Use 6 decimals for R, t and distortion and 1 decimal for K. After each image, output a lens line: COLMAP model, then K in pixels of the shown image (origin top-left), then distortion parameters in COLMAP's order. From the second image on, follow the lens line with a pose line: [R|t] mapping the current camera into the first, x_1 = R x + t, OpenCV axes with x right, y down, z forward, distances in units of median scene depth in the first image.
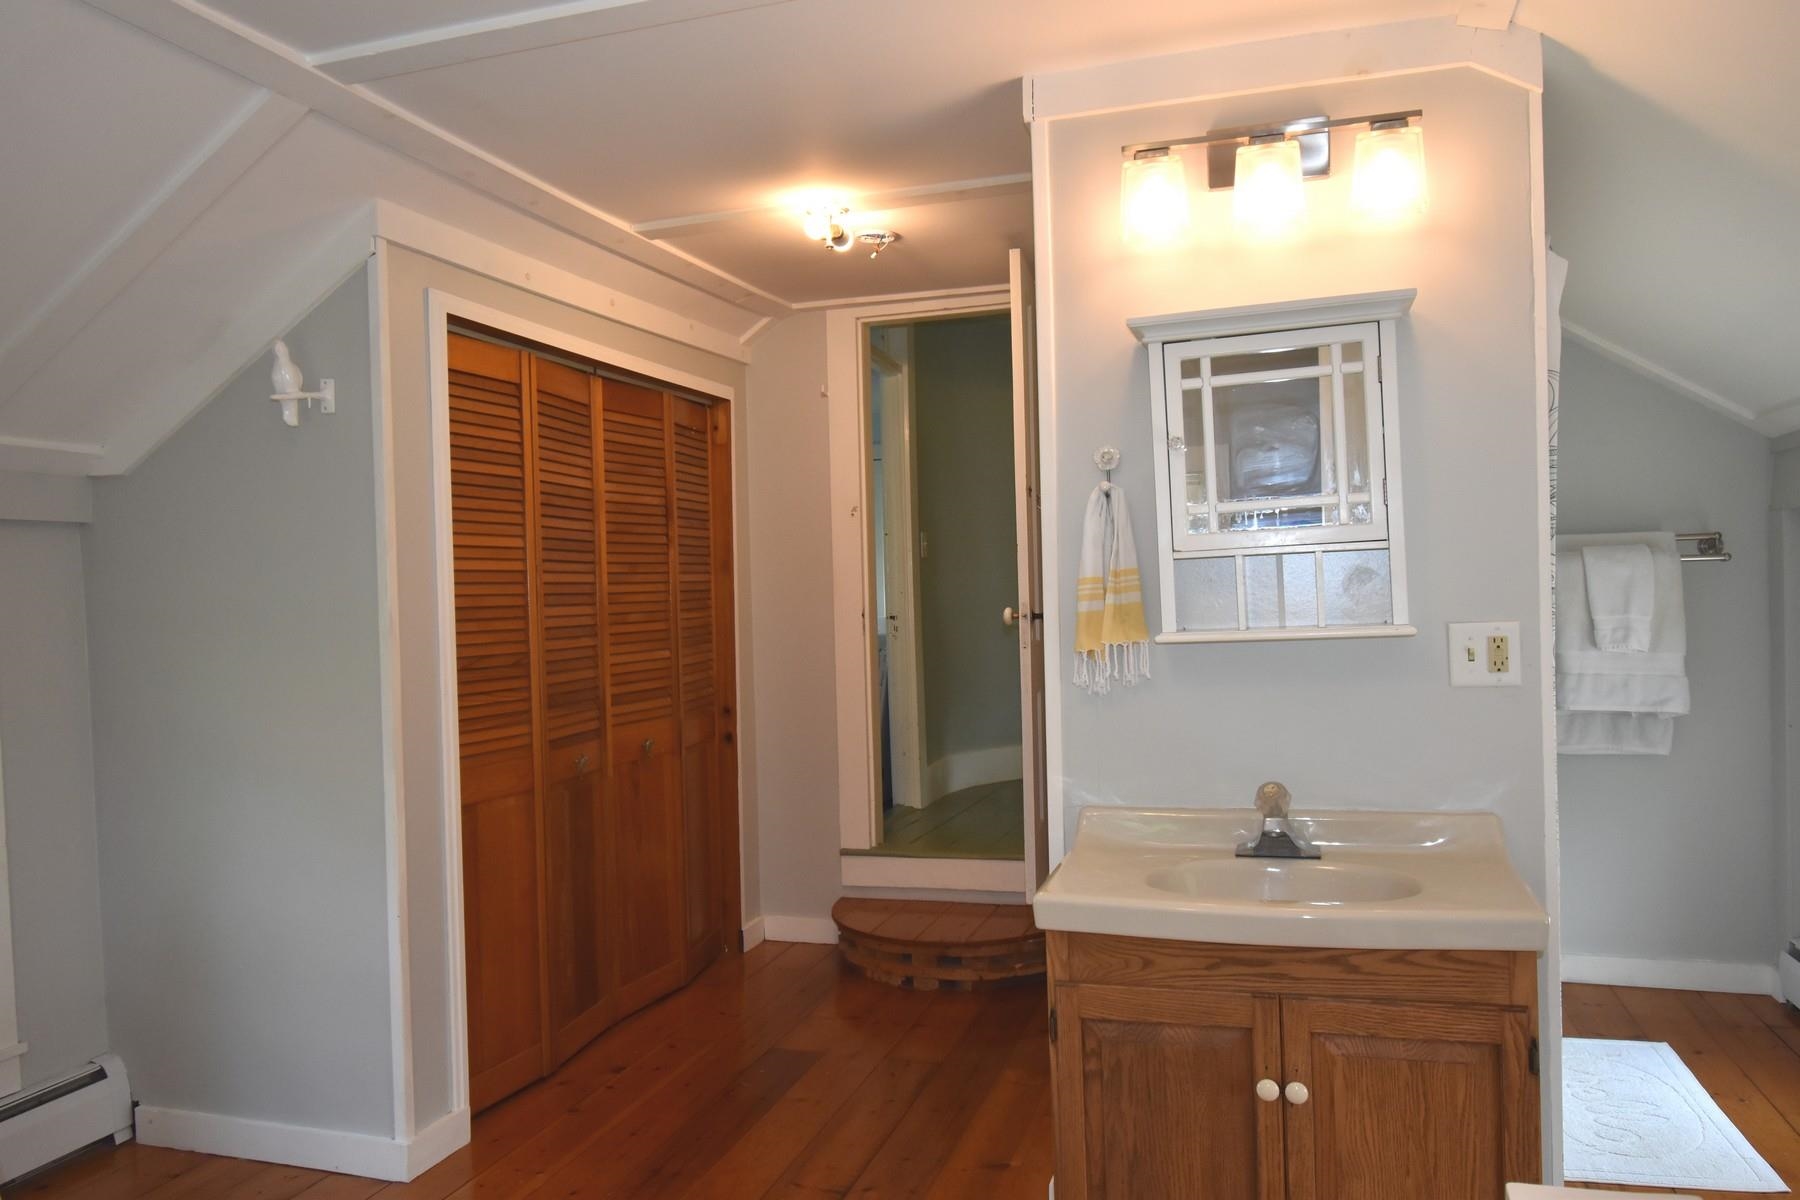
lens RADIAL K [[1256.8, 0, 900.0], [0, 1256.8, 600.0], [0, 0, 1]] dist [0.014569, -0.041784]
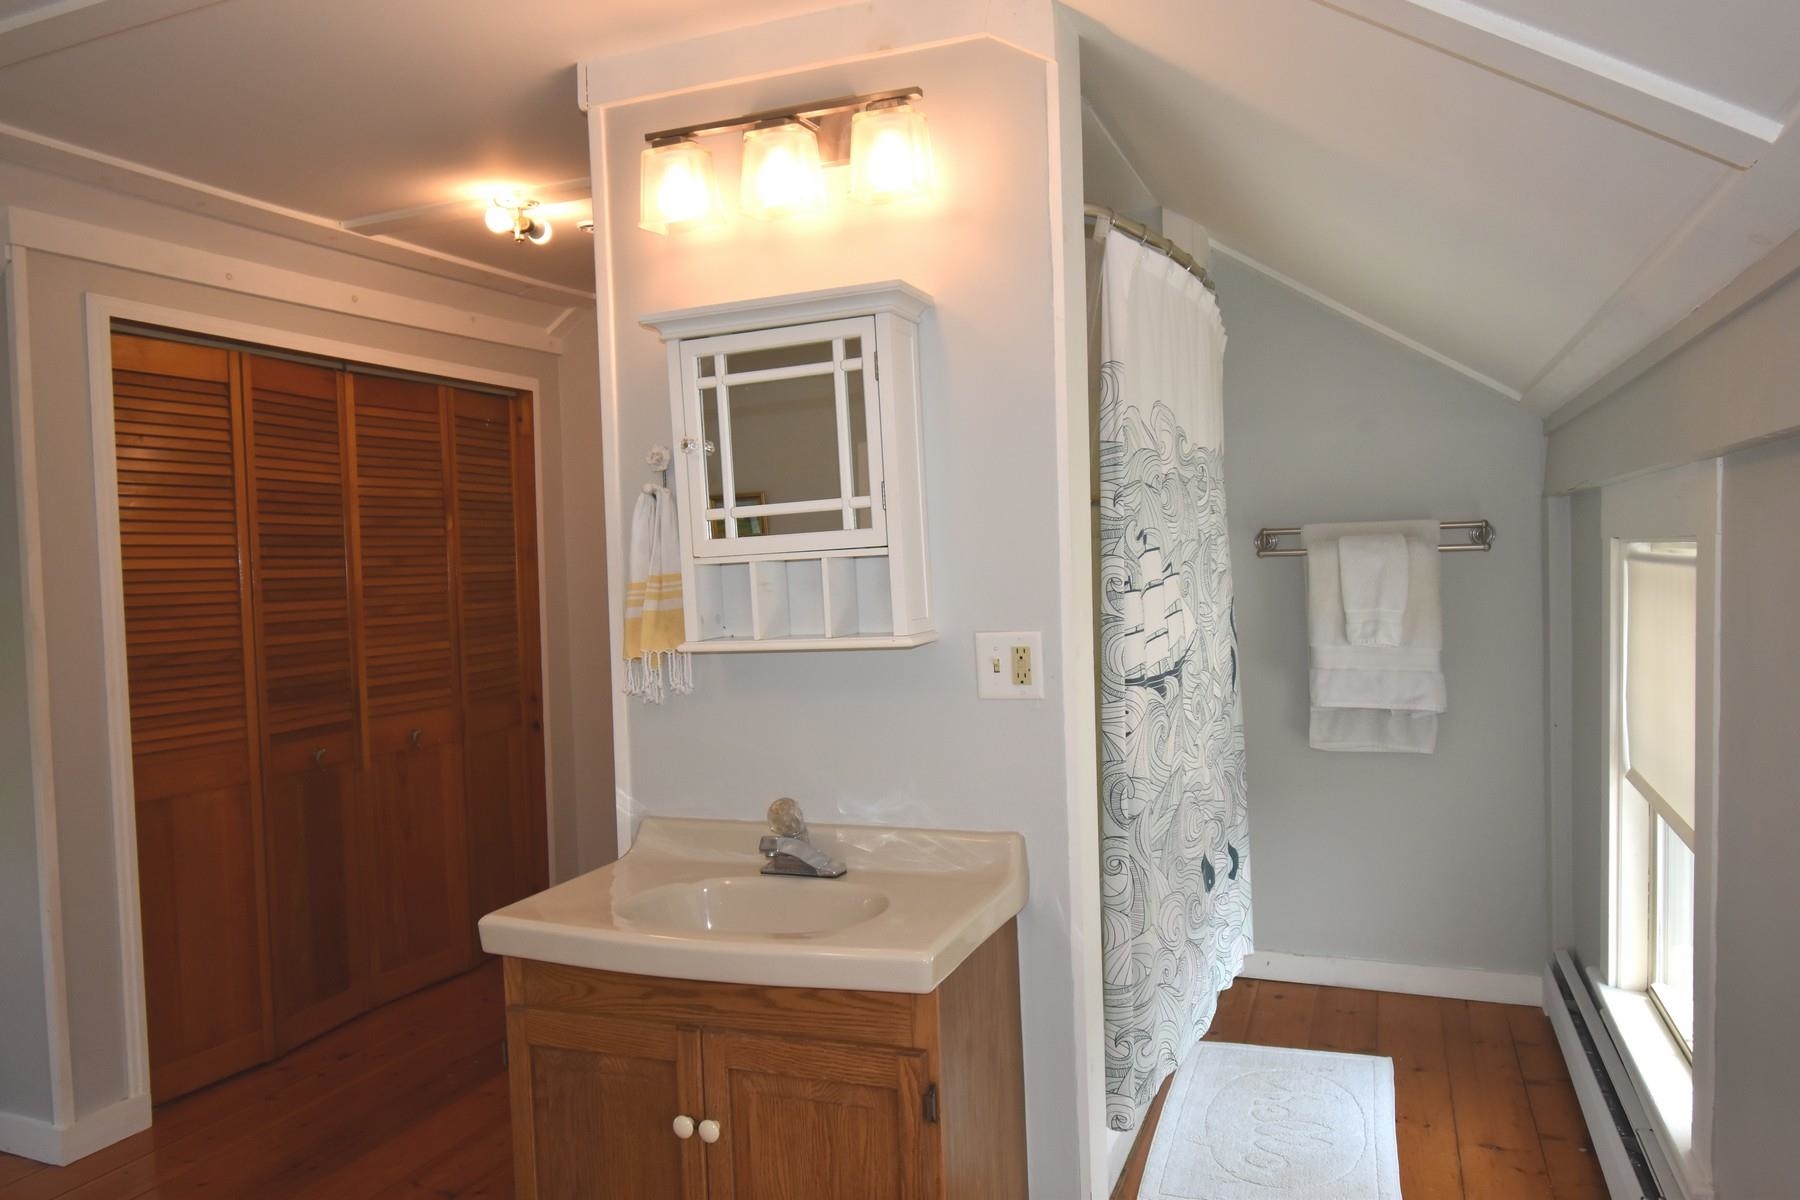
lens RADIAL K [[1221.0, 0, 900.0], [0, 1221.0, 600.0], [0, 0, 1]] dist [0.007808, -0.029417]
pose [[0.997827, -0.001622, -0.065866, 0.334319], [0.003200, 0.999710, 0.023853, -0.021373], [0.065808, -0.024012, 0.997543, 0.059903]]
